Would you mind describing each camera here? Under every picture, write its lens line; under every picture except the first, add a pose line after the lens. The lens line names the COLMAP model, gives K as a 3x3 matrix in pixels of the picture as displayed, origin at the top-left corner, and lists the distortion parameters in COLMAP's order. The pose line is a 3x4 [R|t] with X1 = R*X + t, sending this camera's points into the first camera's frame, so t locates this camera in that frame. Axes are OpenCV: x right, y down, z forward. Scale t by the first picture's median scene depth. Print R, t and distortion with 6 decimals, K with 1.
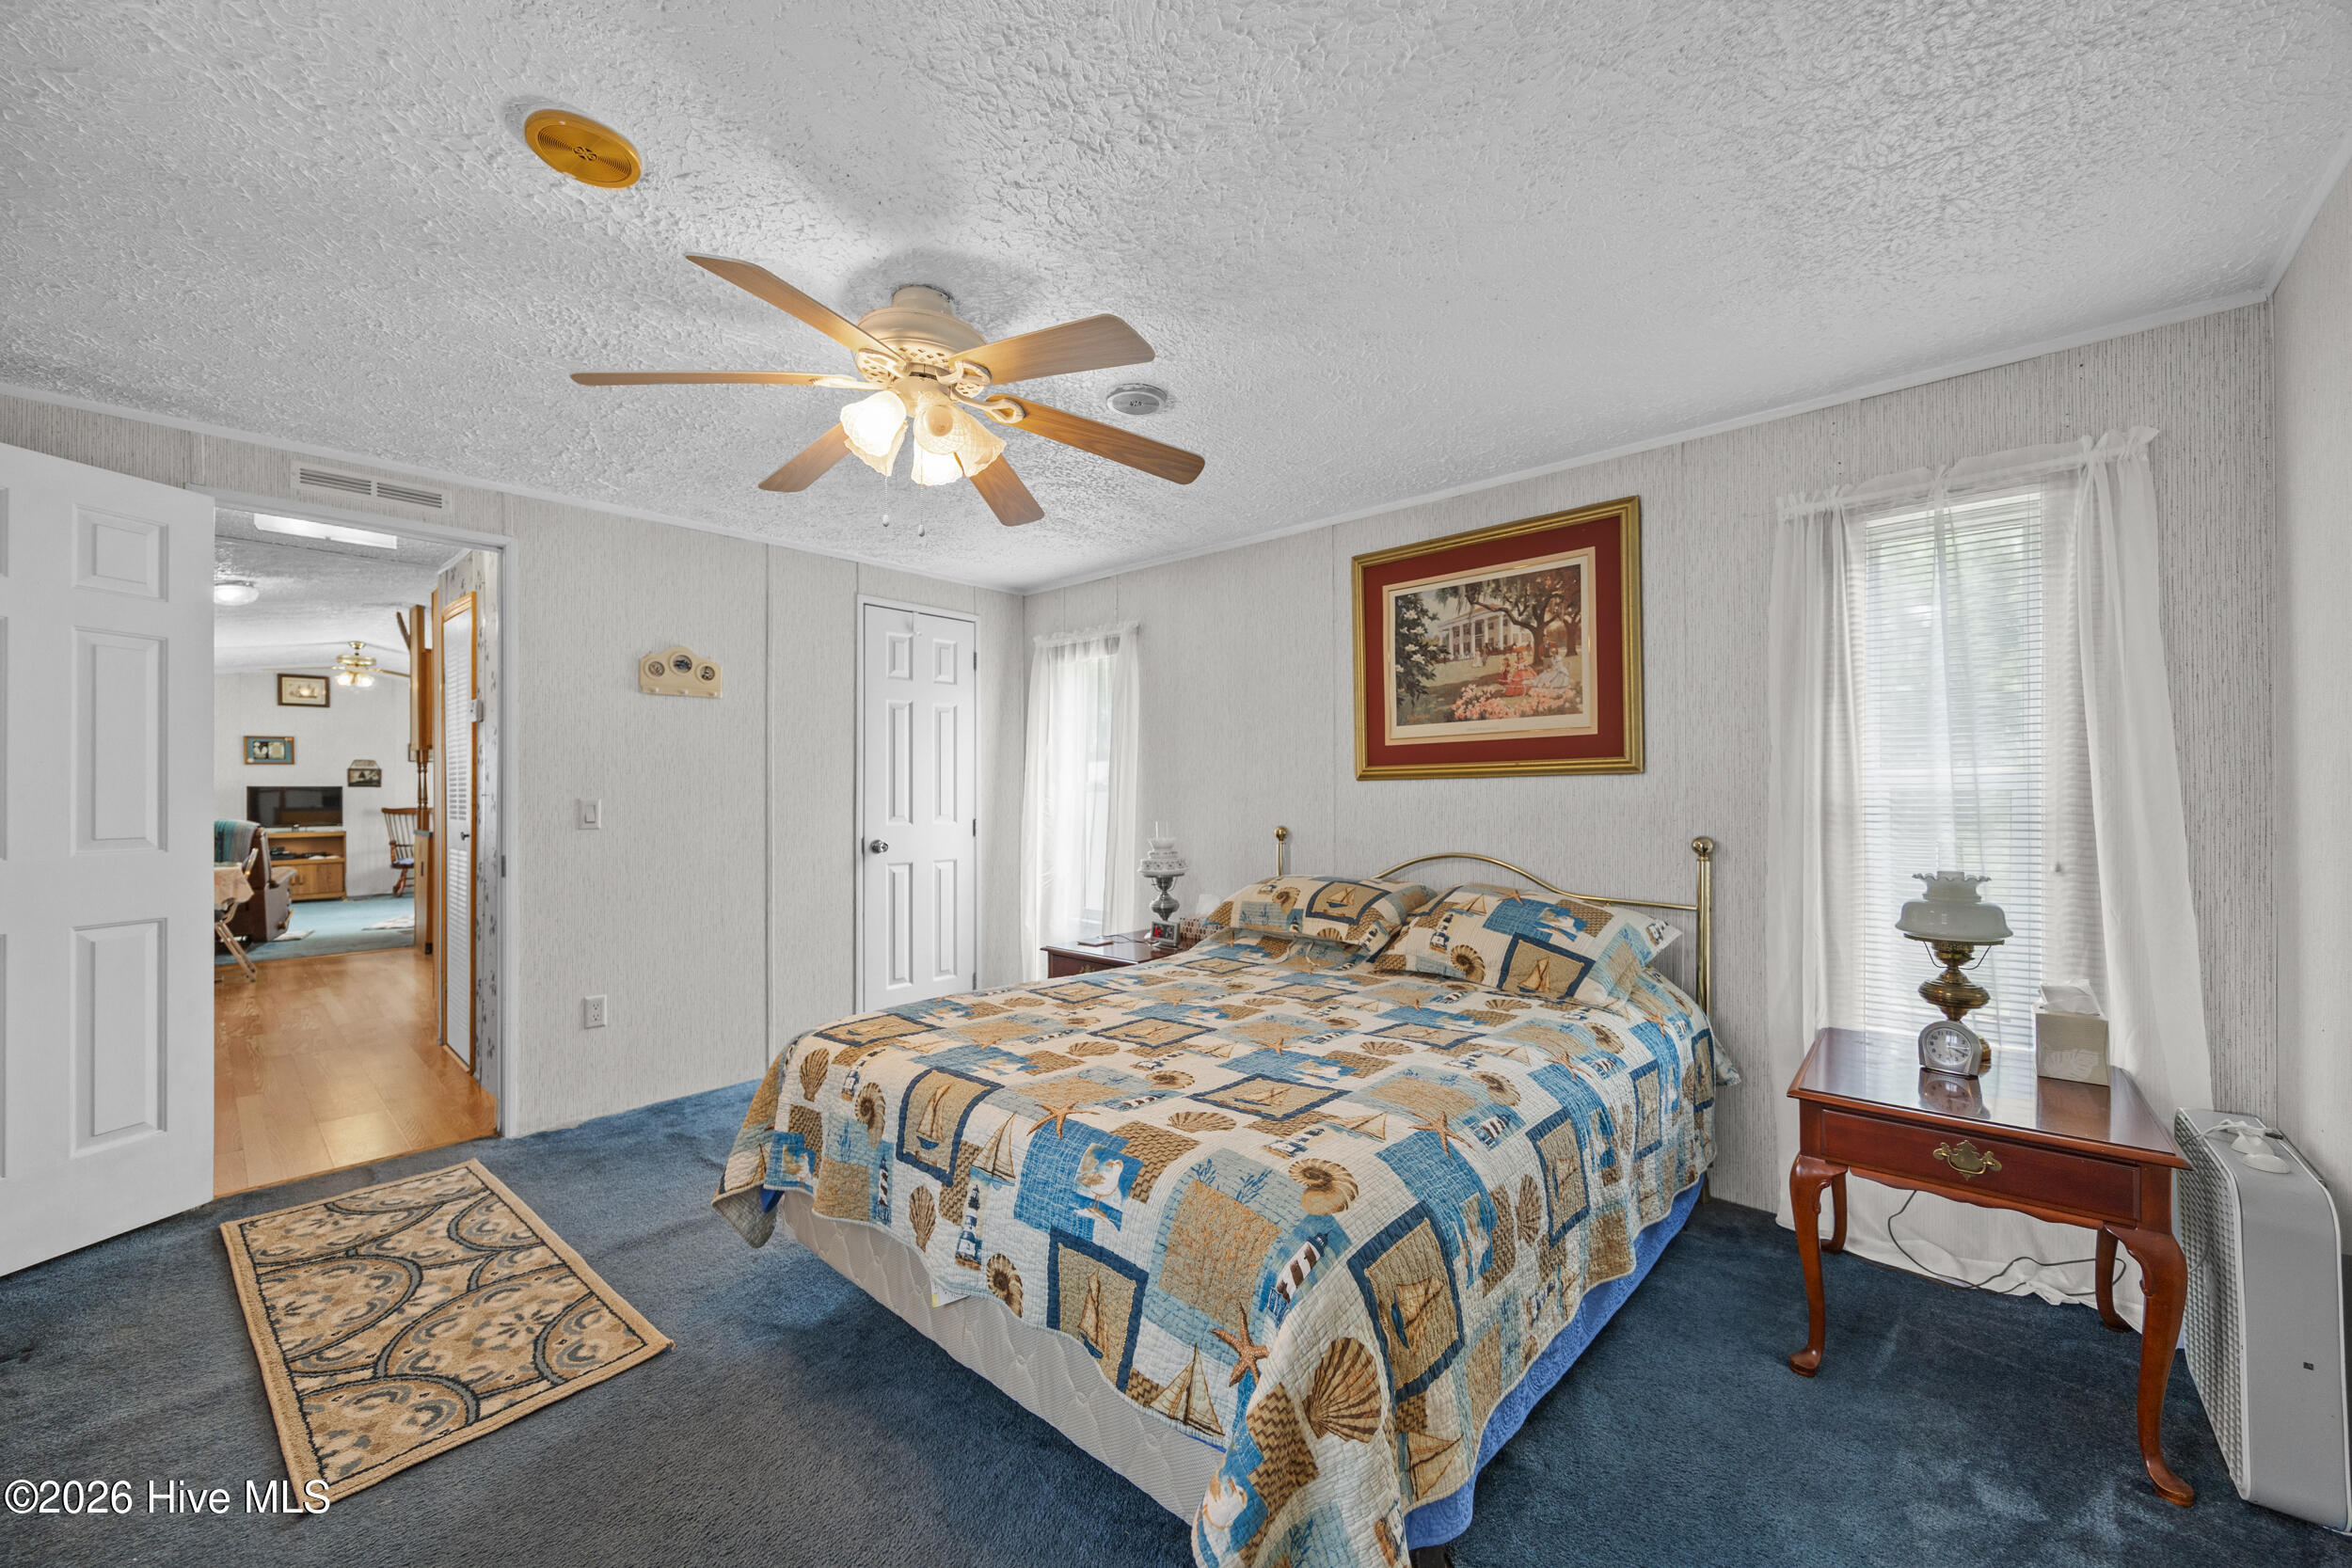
lens RADIAL K [[899.1, 0, 1182.0], [0, 899.1, 787.5], [0, 0, 1]] dist [-0.001663, 0.000059]
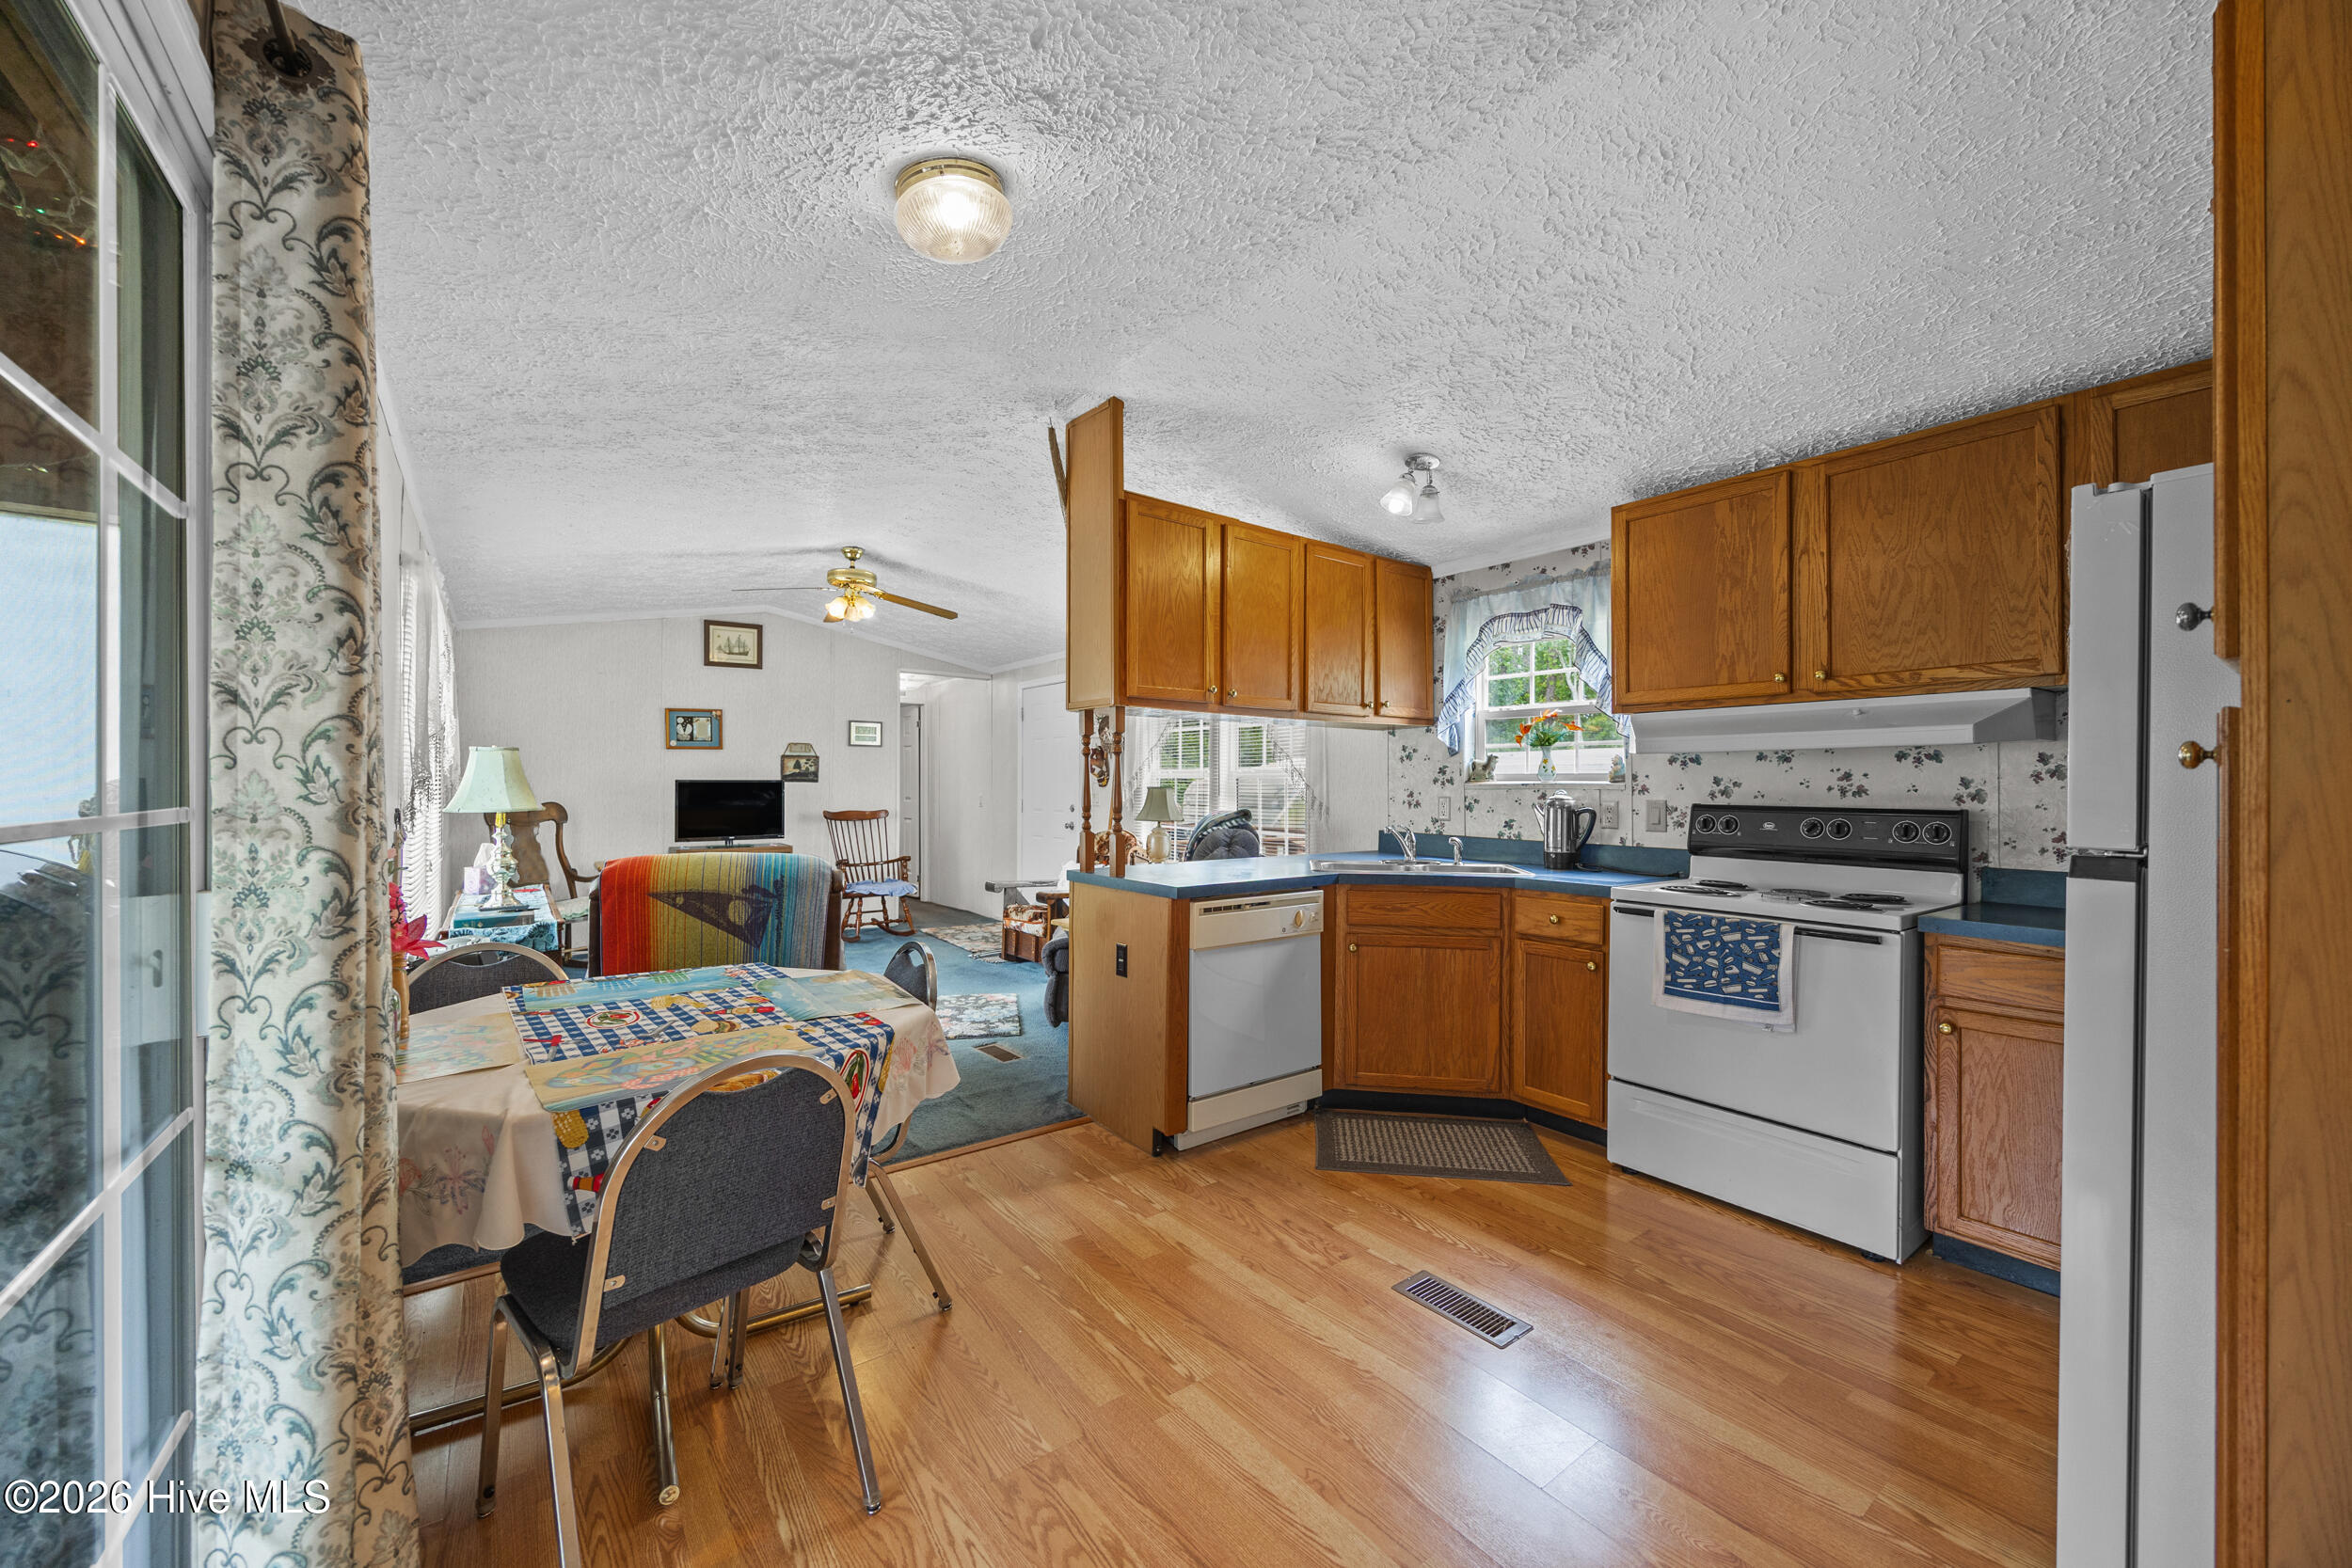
lens RADIAL K [[899.1, 0, 1167.6], [0, 899.1, 778.7], [0, 0, 1]] dist [-0.001663, 0.000059]
pose [[0.980019, 0.001912, -0.198897, -1.664276], [-0.002536, 0.999993, -0.002885, -0.004753], [0.198890, 0.003332, 0.980016, 1.246079]]
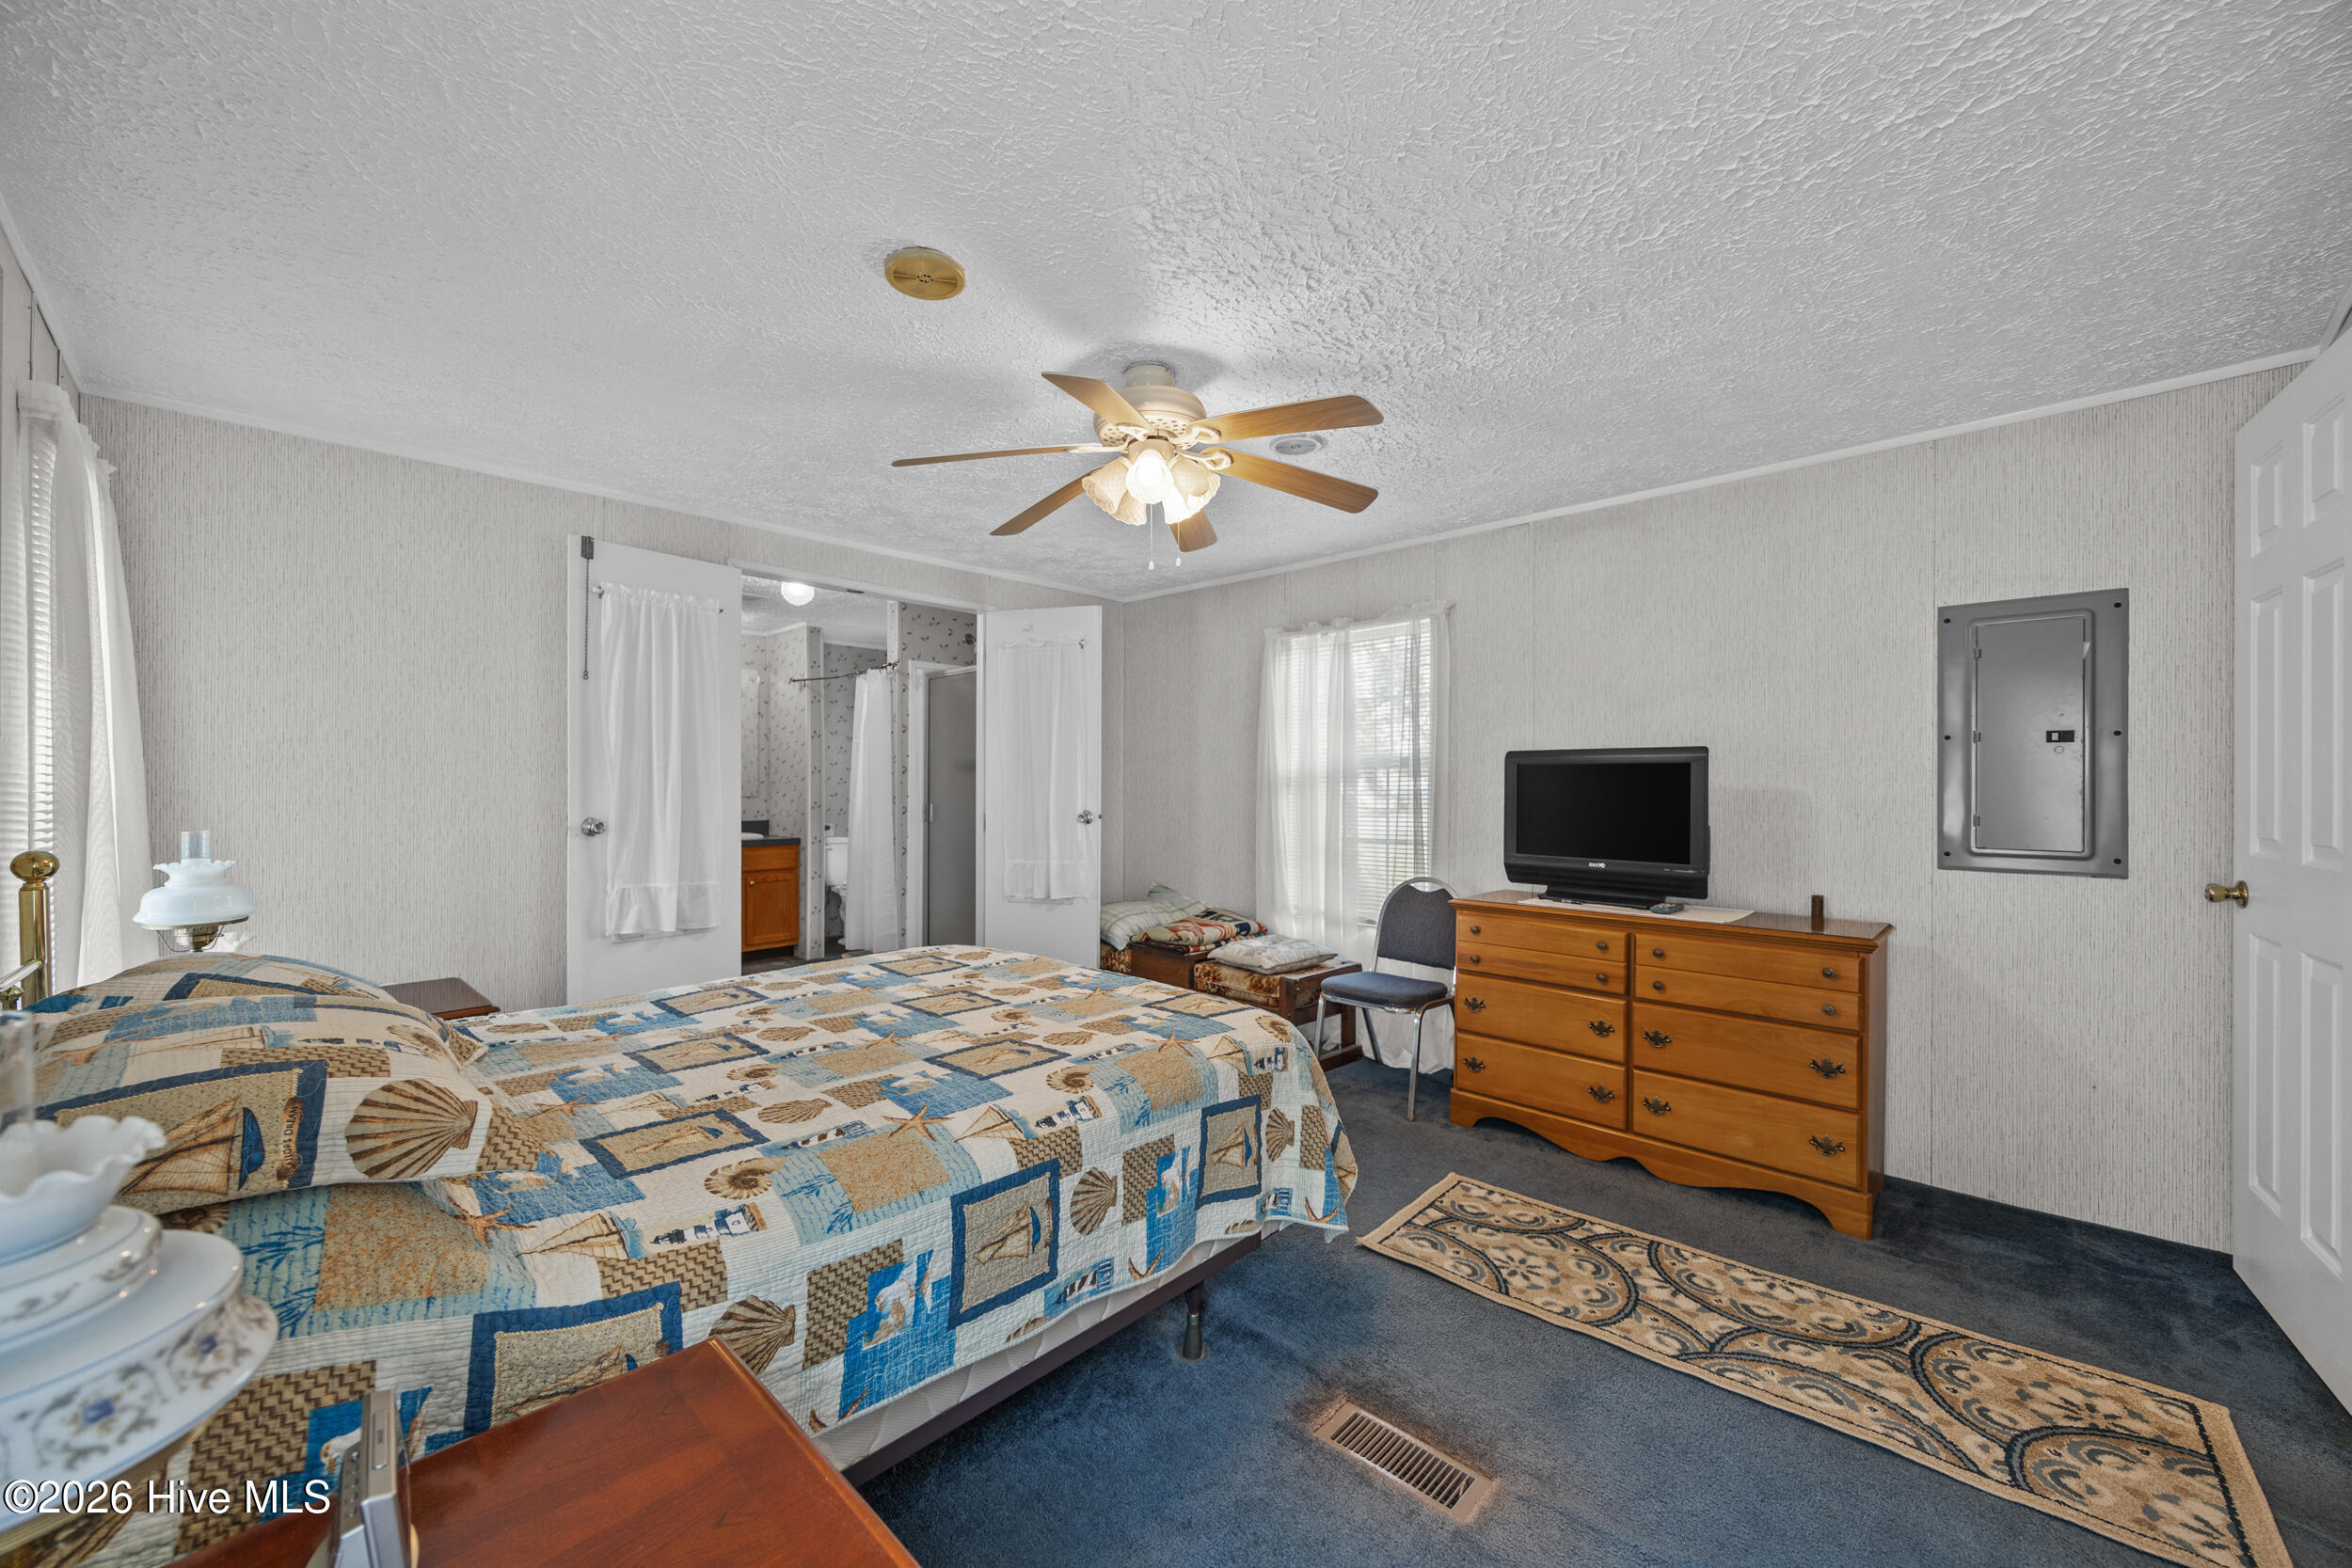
lens RADIAL K [[899.1, 0, 1175.1], [0, 899.1, 786.4], [0, 0, 1]] dist [-0.001663, 0.000059]
pose [[-0.999187, 0.002348, 0.040239, -0.247244], [0.002193, 0.999990, -0.003879, 0.008988], [-0.040248, -0.003788, -0.999183, 1.455576]]
